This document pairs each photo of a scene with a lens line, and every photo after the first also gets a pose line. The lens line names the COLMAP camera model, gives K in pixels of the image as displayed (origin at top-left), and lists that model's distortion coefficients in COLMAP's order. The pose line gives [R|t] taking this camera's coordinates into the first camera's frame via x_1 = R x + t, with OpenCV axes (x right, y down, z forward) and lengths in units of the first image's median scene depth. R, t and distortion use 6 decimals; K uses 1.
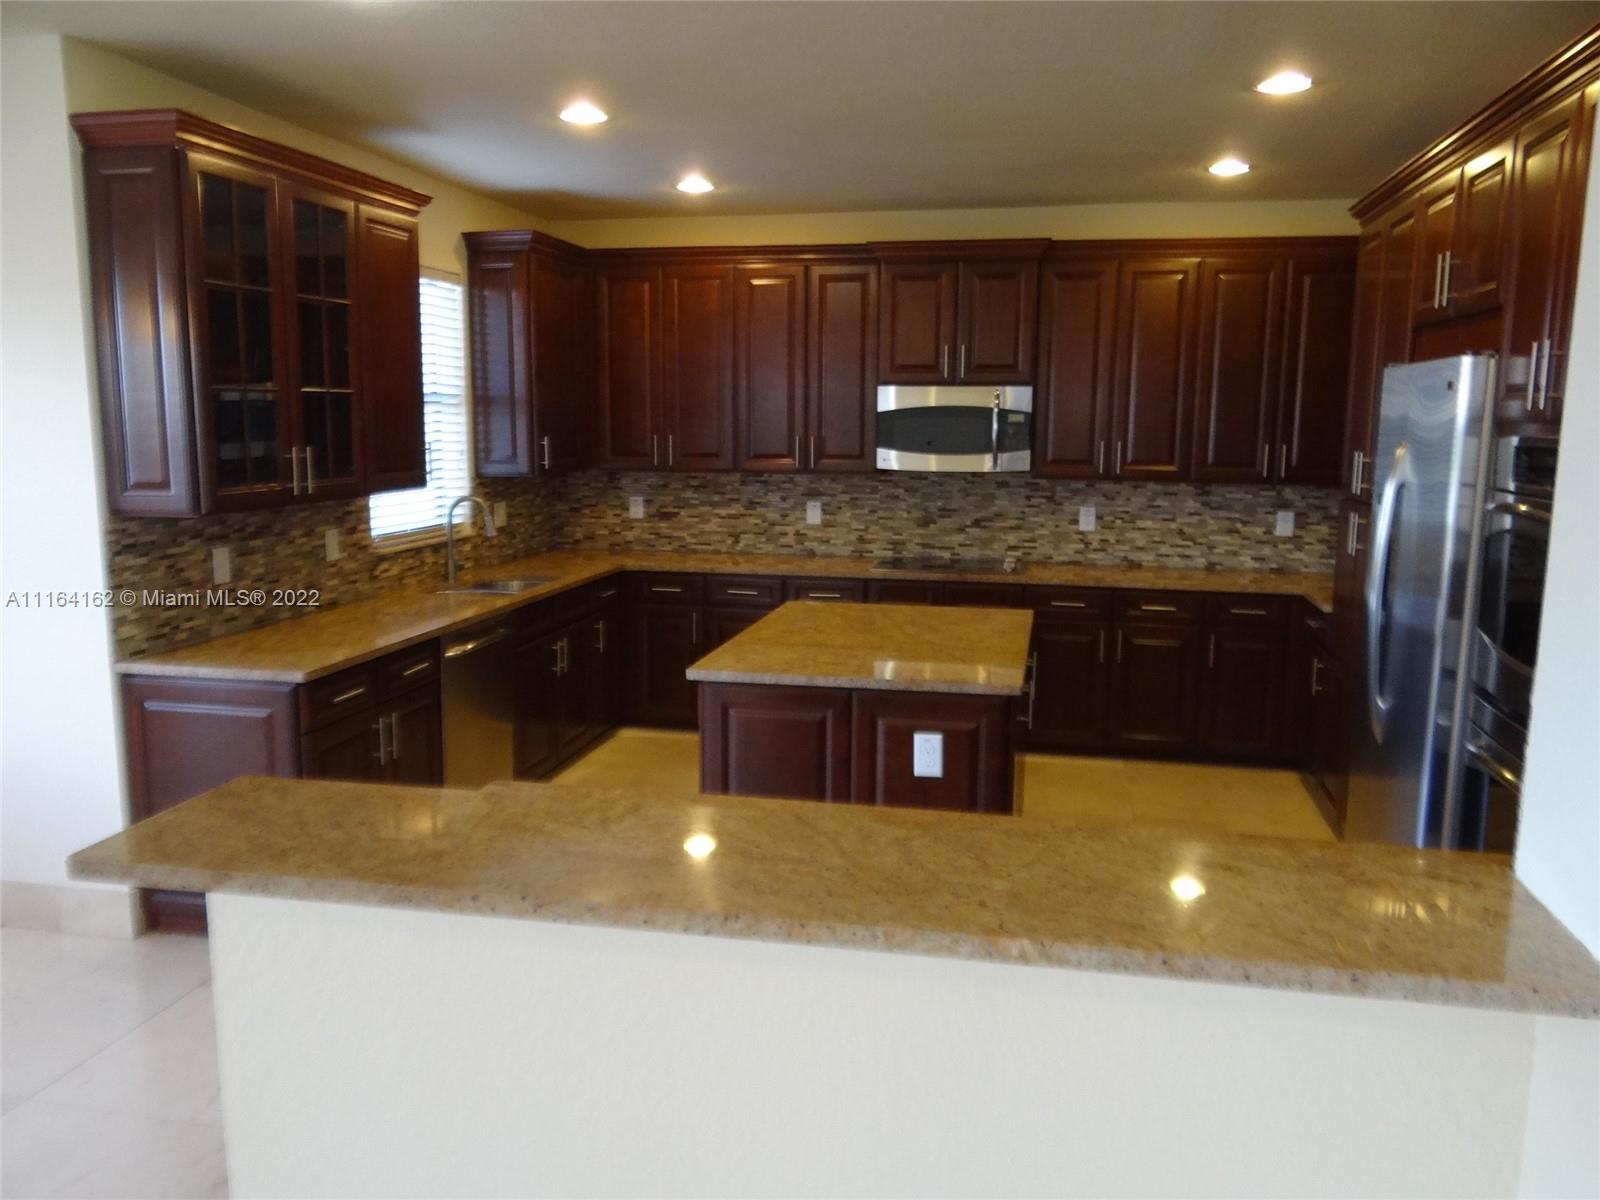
lens RADIAL K [[1266.8, 0, 815.5], [0, 1266.8, 602.4], [0, 0, 1]] dist [0.009813, 0.006106]
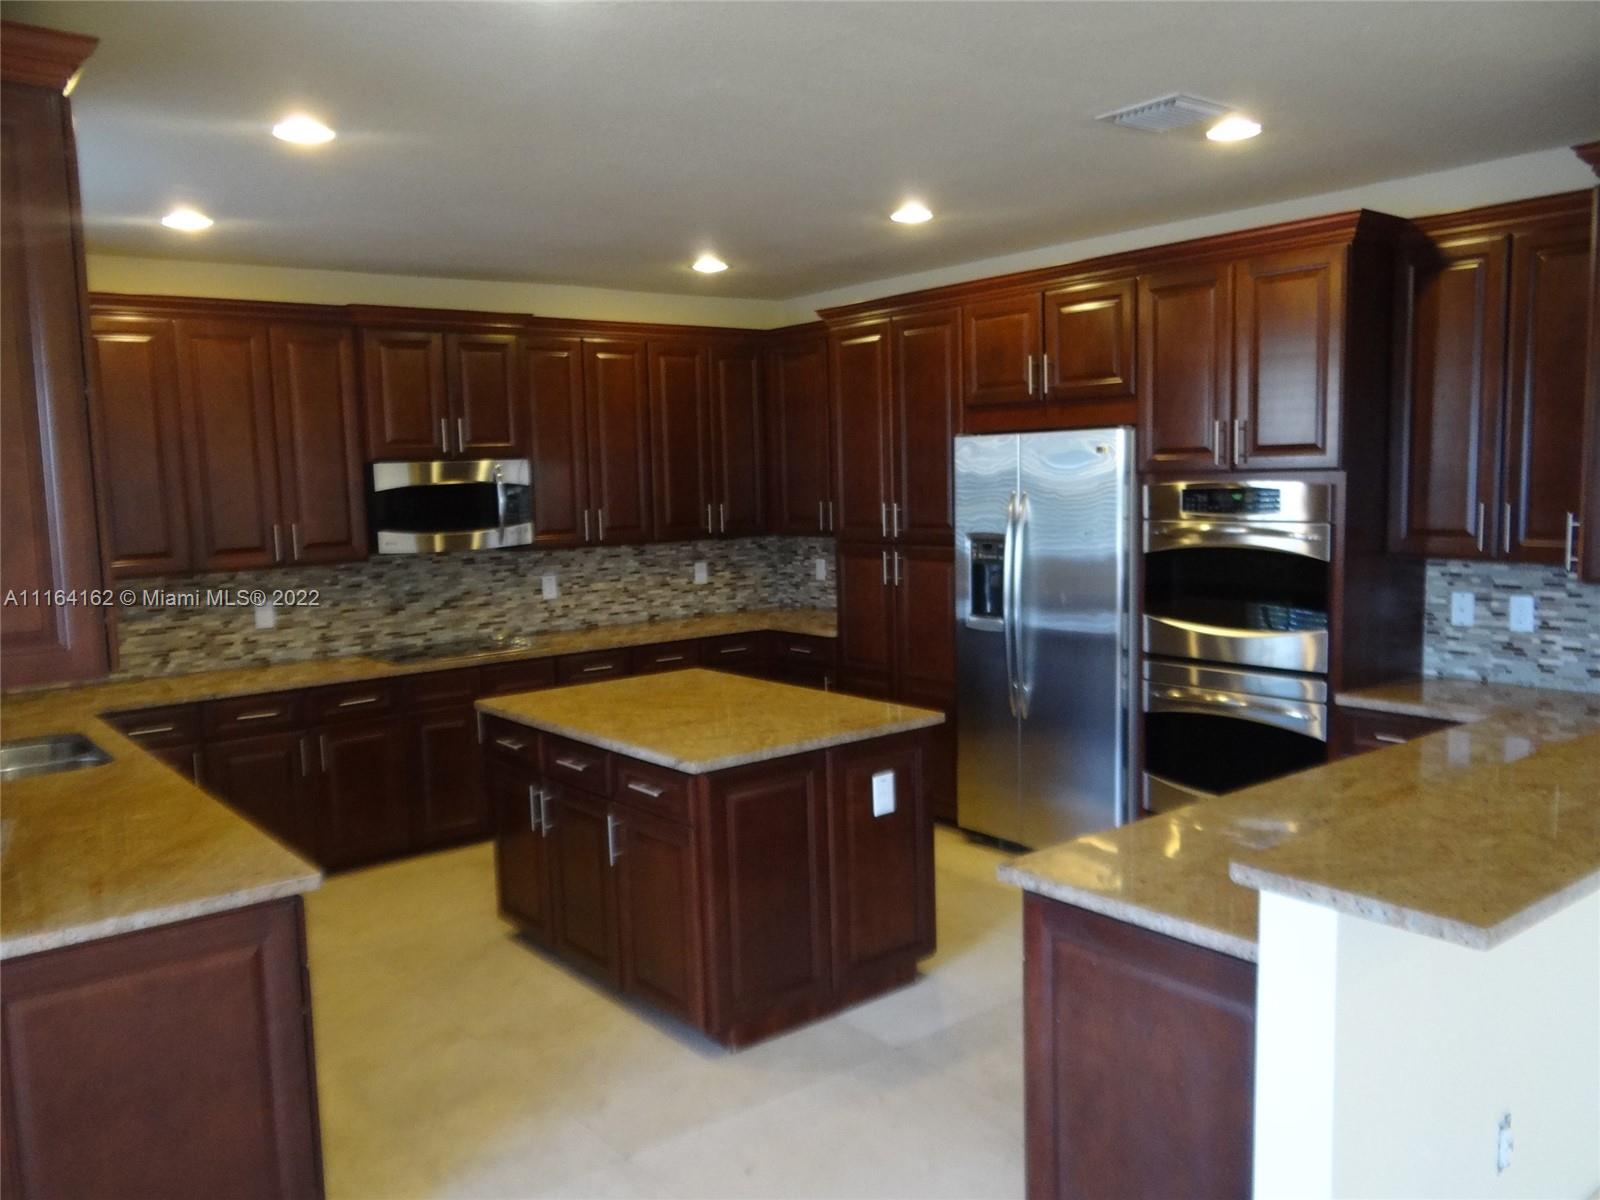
lens RADIAL K [[1266.8, 0, 815.5], [0, 1266.8, 602.4], [0, 0, 1]] dist [0.009813, 0.006106]
pose [[0.640244, -0.111161, 0.760086, -0.424851], [0.150441, 0.988458, 0.017838, -0.039838], [-0.753296, 0.102928, 0.649577, 0.177861]]
